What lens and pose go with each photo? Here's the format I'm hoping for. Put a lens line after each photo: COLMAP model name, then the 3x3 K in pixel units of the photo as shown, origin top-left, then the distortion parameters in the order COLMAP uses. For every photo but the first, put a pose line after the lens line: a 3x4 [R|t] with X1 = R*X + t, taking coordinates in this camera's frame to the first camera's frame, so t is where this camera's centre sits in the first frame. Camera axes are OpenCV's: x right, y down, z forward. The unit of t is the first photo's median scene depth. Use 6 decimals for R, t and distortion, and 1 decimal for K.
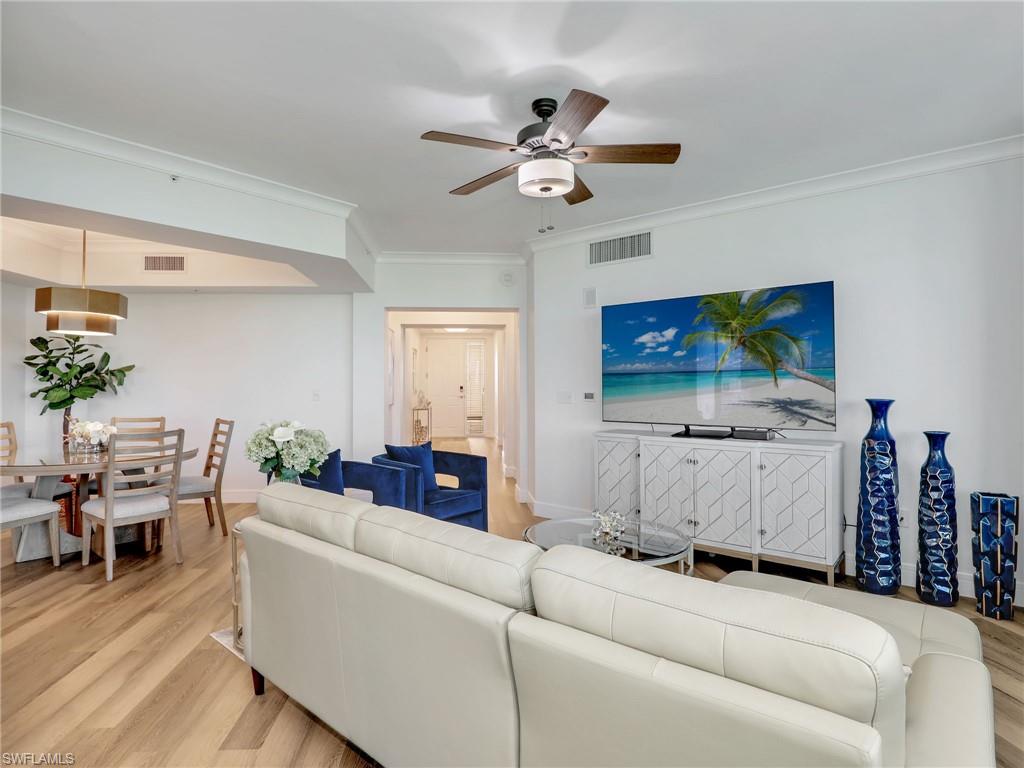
lens RADIAL K [[534.9, 0, 512.0], [0, 534.9, 384.0], [0, 0, 1]] dist [-0.001705, -0.000771]
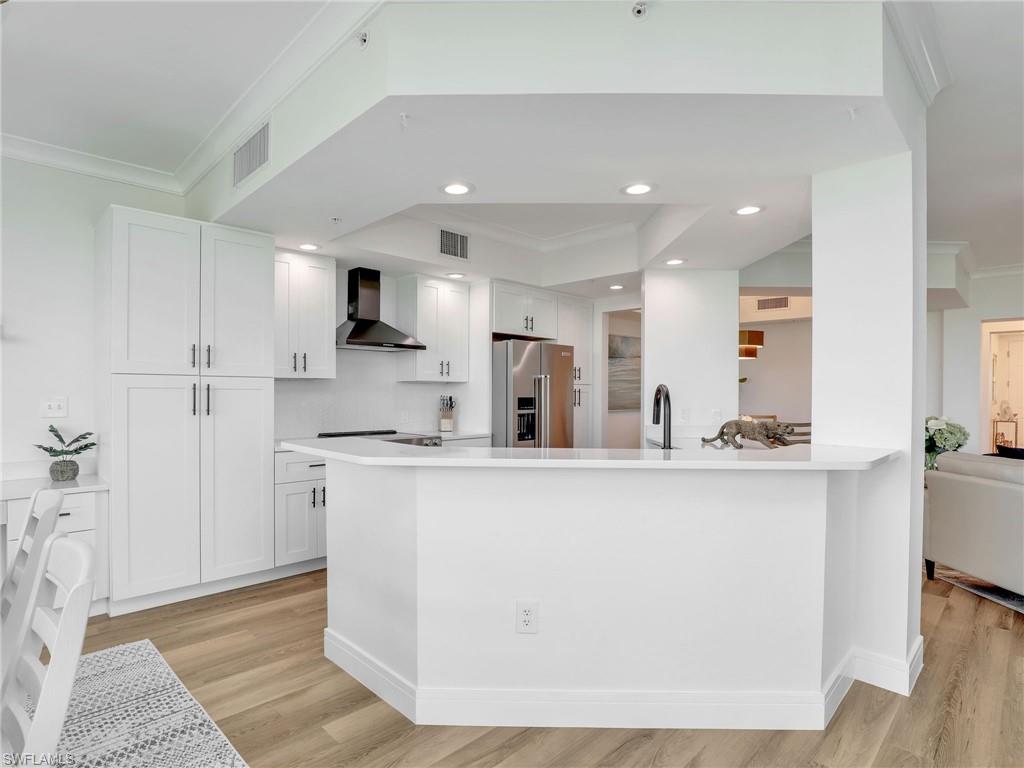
lens RADIAL K [[534.9, 0, 512.0], [0, 534.9, 384.0], [0, 0, 1]] dist [-0.001705, -0.000771]
pose [[0.638072, -0.005457, -0.769957, -0.008446], [-0.007435, 0.999885, -0.013247, 0.002531], [0.769941, 0.014177, 0.637958, -0.205060]]
